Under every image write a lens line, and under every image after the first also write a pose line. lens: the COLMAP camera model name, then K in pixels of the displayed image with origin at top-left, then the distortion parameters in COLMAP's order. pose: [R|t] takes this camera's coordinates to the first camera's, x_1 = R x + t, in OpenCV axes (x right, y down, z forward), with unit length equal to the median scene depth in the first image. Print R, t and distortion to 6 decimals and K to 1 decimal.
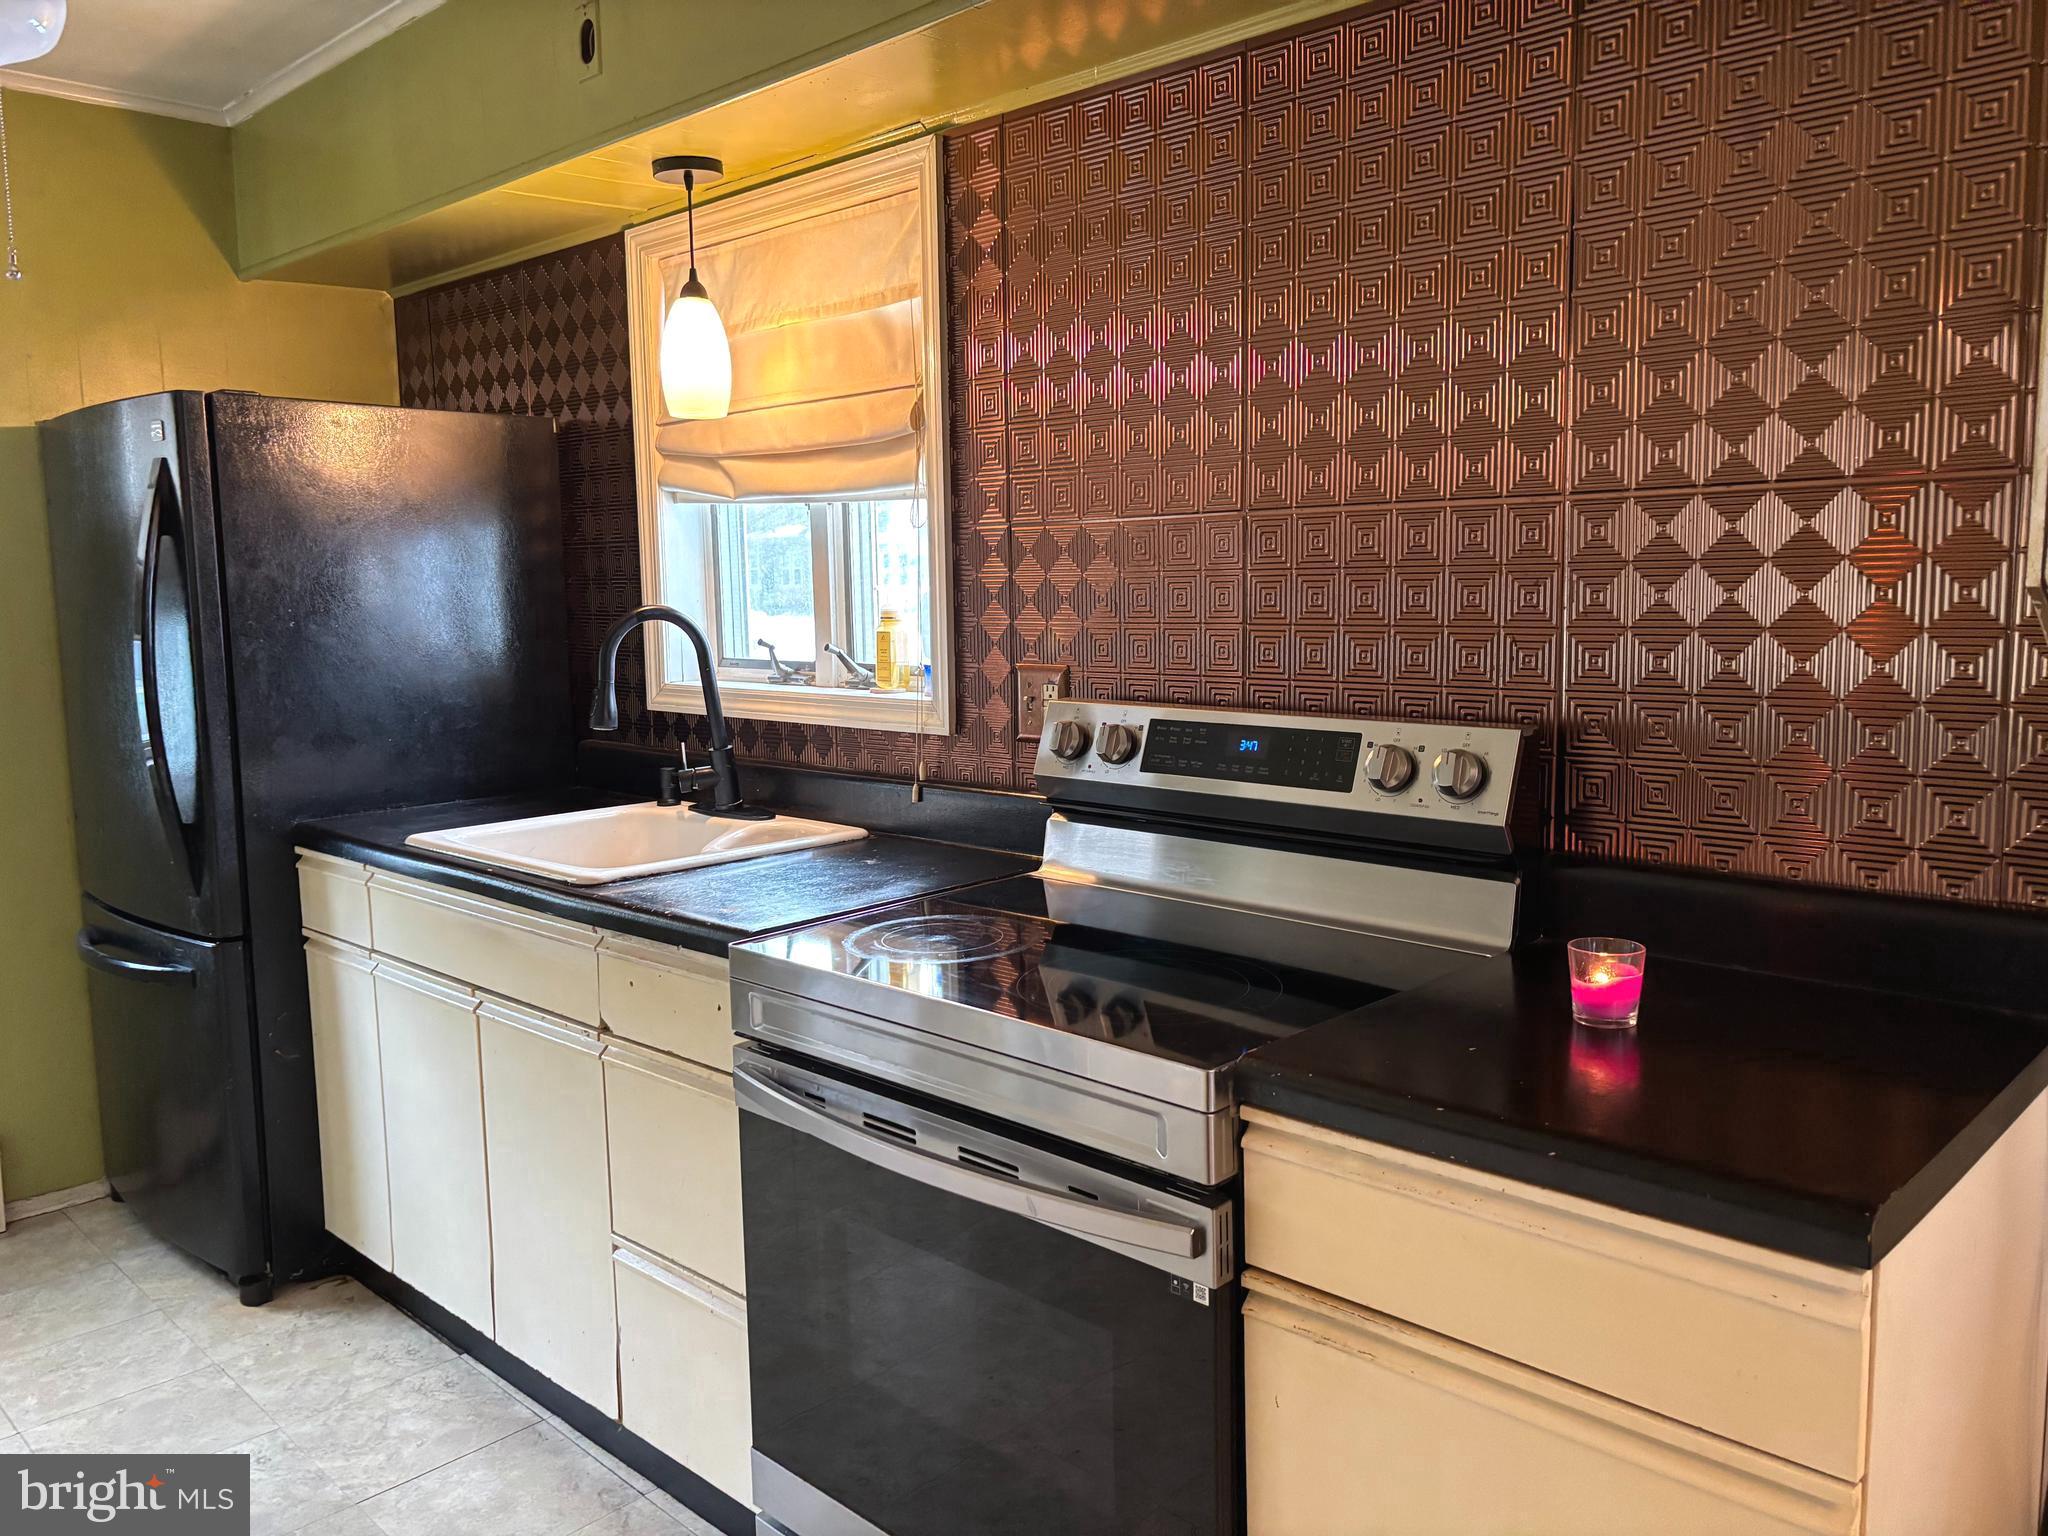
lens RADIAL K [[1544.4, 0, 1026.4], [0, 1544.4, 767.6], [0, 0, 1]] dist [0.038416, -0.041122]
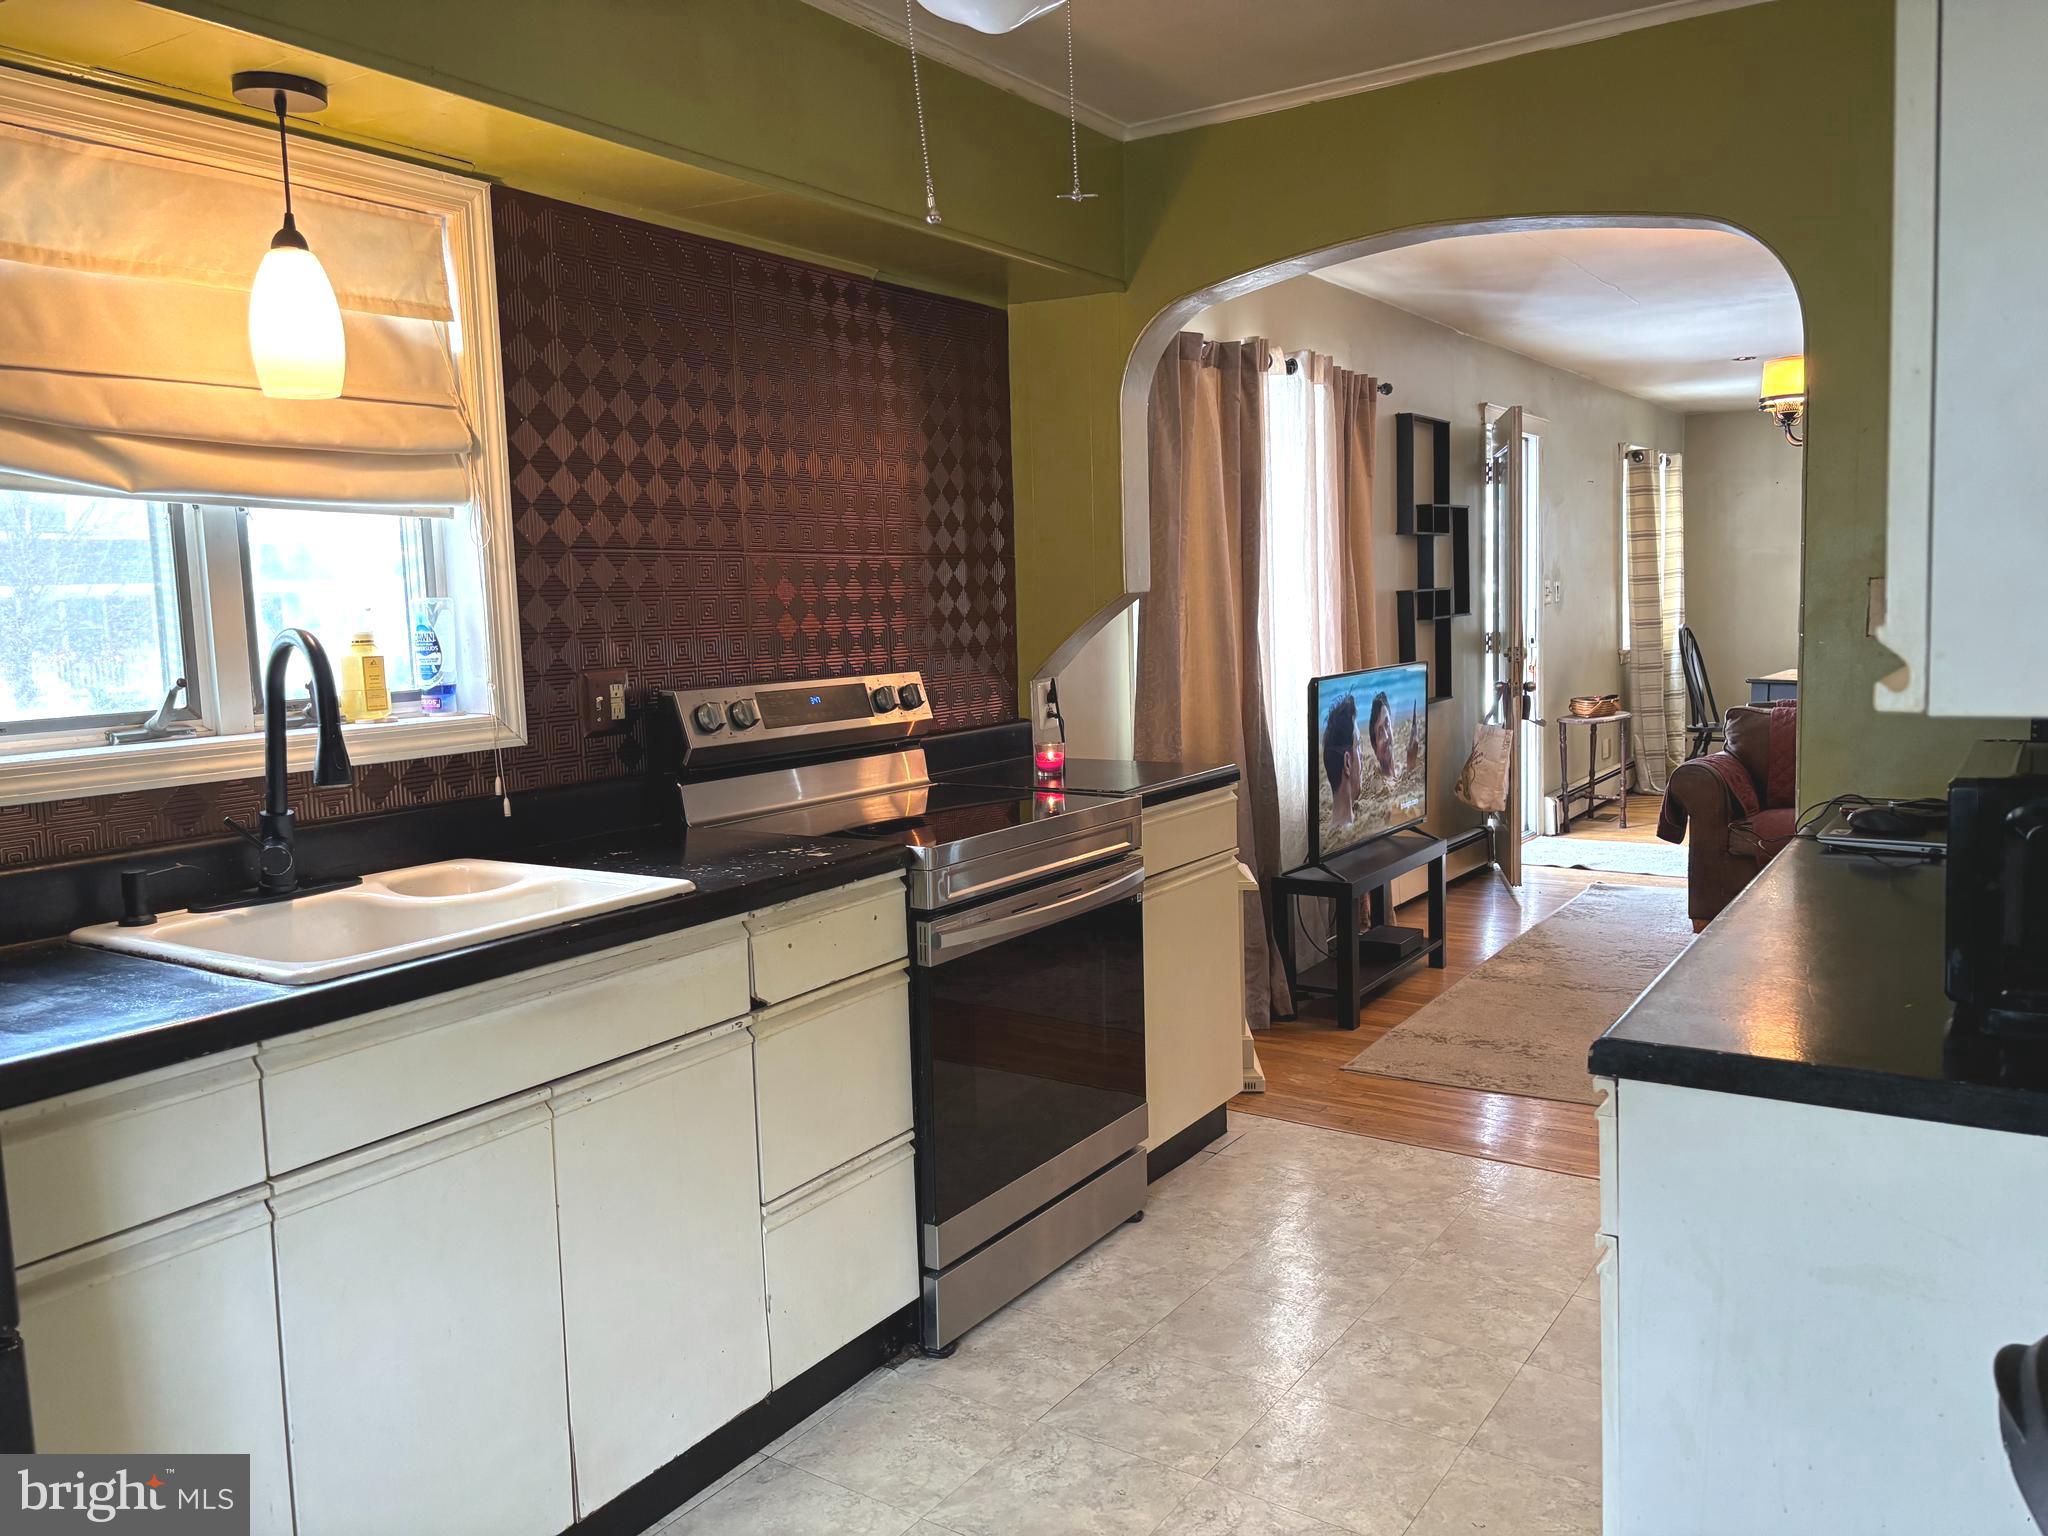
lens RADIAL K [[1544.4, 0, 1019.9], [0, 1544.4, 760.9], [0, 0, 1]] dist [0.038416, -0.041122]
pose [[-0.186095, -0.073954, 0.979745, -1.105039], [0.161429, 0.981311, 0.104735, -0.066494], [-0.969180, 0.177650, -0.170679, 0.828285]]
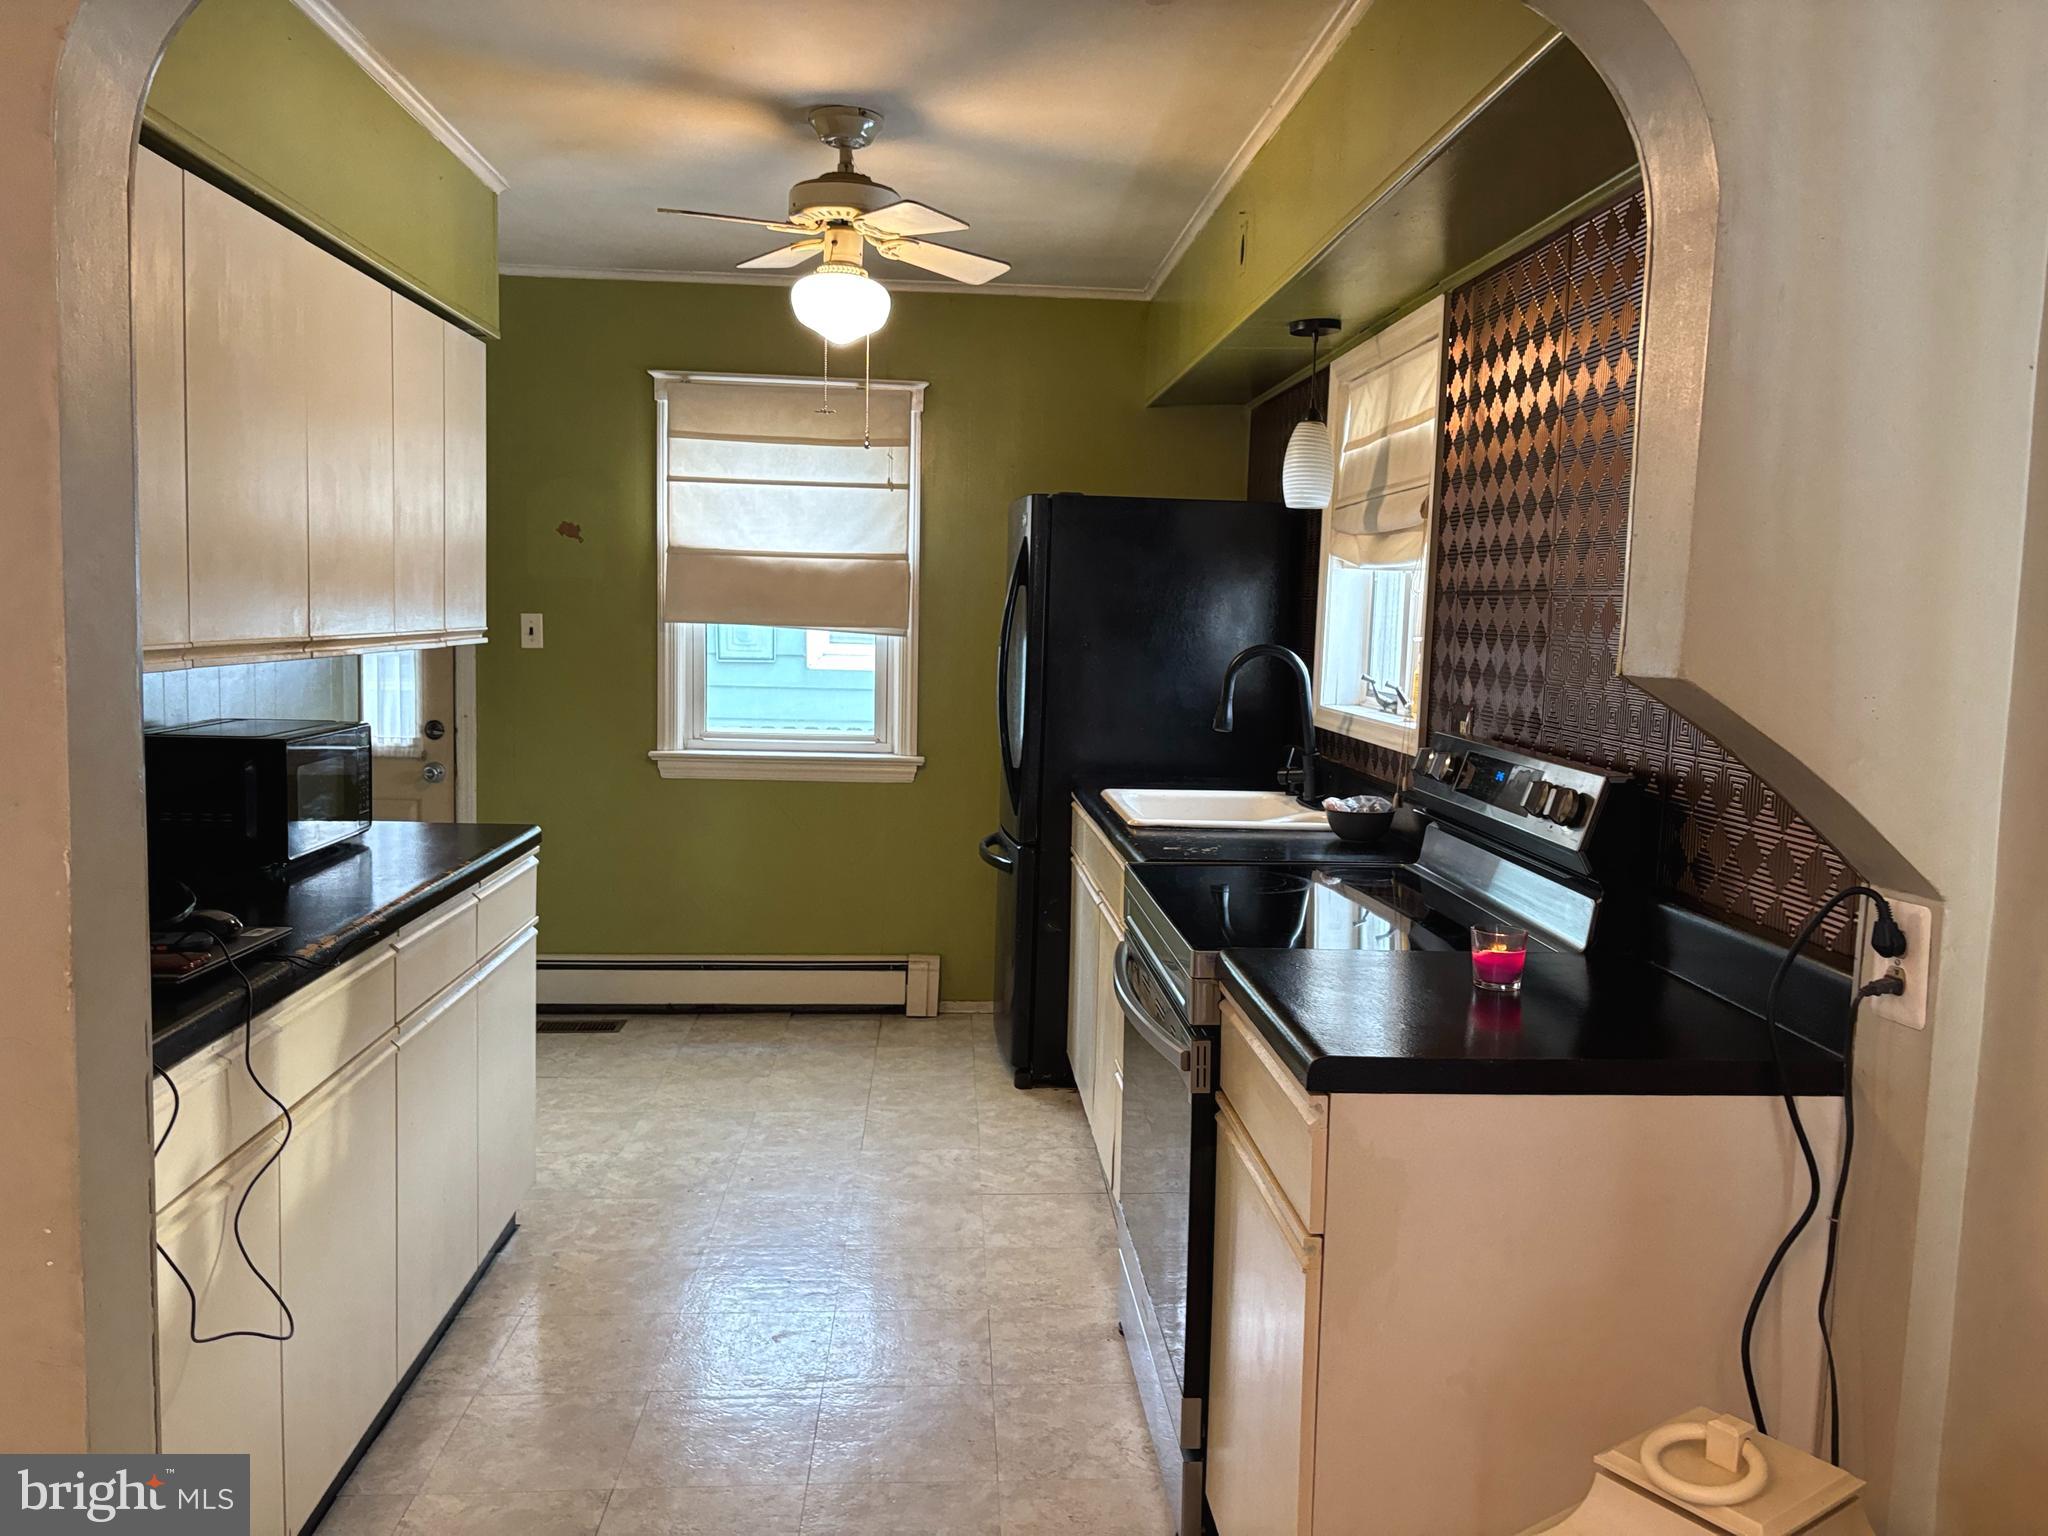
lens RADIAL K [[1544.4, 0, 1038.1], [0, 1544.4, 775.3], [0, 0, 1]] dist [0.038416, -0.041122]
pose [[0.742391, 0.110248, -0.660834, 0.537740], [-0.122506, 0.992076, 0.027885, -0.003166], [0.658672, 0.060255, 0.750014, -0.155602]]
